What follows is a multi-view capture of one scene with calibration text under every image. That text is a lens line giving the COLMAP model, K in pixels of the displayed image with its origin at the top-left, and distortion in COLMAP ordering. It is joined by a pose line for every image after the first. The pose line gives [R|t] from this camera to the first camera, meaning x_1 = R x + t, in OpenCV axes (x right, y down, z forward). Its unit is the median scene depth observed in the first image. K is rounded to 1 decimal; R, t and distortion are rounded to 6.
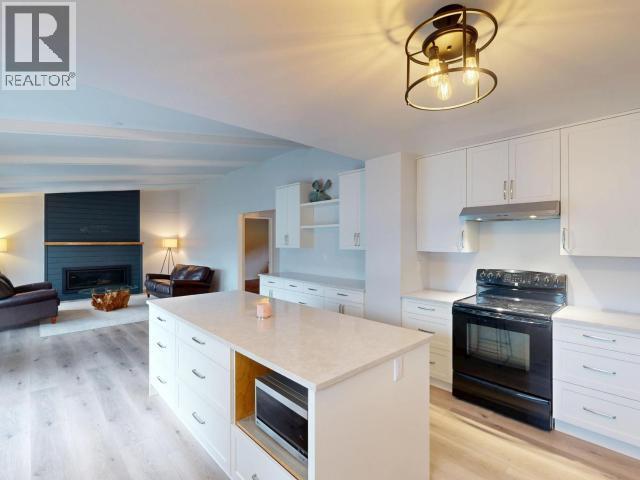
lens RADIAL K [[304.6, 0, 324.7], [0, 304.6, 239.3], [0, 0, 1]] dist [0.008757, -0.002547]
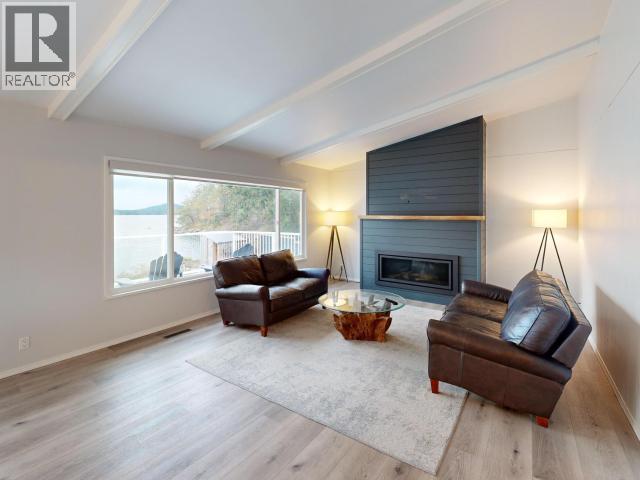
lens RADIAL K [[304.6, 0, 326.2], [0, 304.6, 227.0], [0, 0, 1]] dist [0.008757, -0.002547]
pose [[0.200177, 0.034463, -0.979154, -0.177994], [0.004484, 0.999338, 0.036091, 0.011433], [0.979750, -0.011615, 0.199890, 0.827846]]
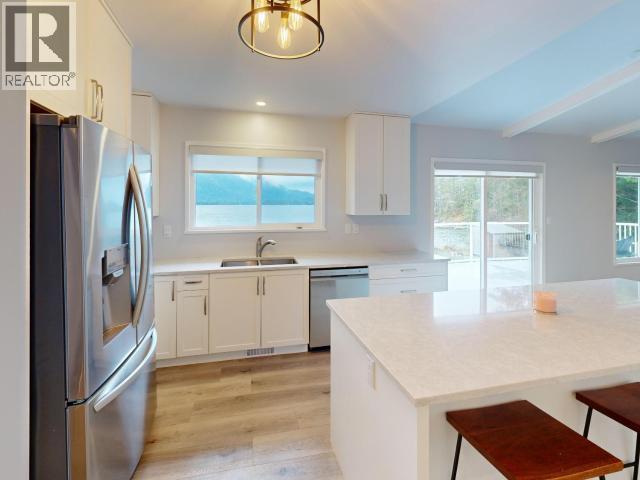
lens RADIAL K [[304.6, 0, 315.5], [0, 304.6, 241.9], [0, 0, 1]] dist [0.008757, -0.002547]
pose [[-0.508954, 0.097226, -0.855285, 0.237533], [0.001577, 0.993704, 0.112022, 0.008564], [0.860792, 0.055665, -0.505903, 0.311917]]
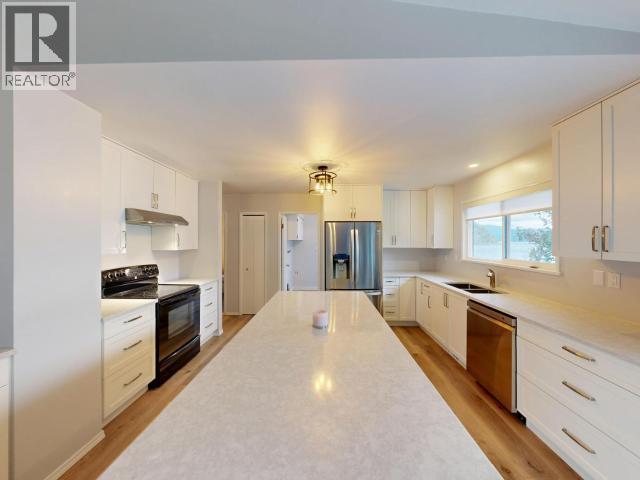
lens RADIAL K [[230.5, 0, 314.3], [0, 230.5, 241.2], [0, 0, 1]] dist [-0.000279, 0.000591]
pose [[-0.676410, 0.003397, 0.736518, -0.244765], [-0.000686, 0.999986, -0.005242, 0.004264], [-0.736525, -0.004051, -0.676398, 0.523580]]
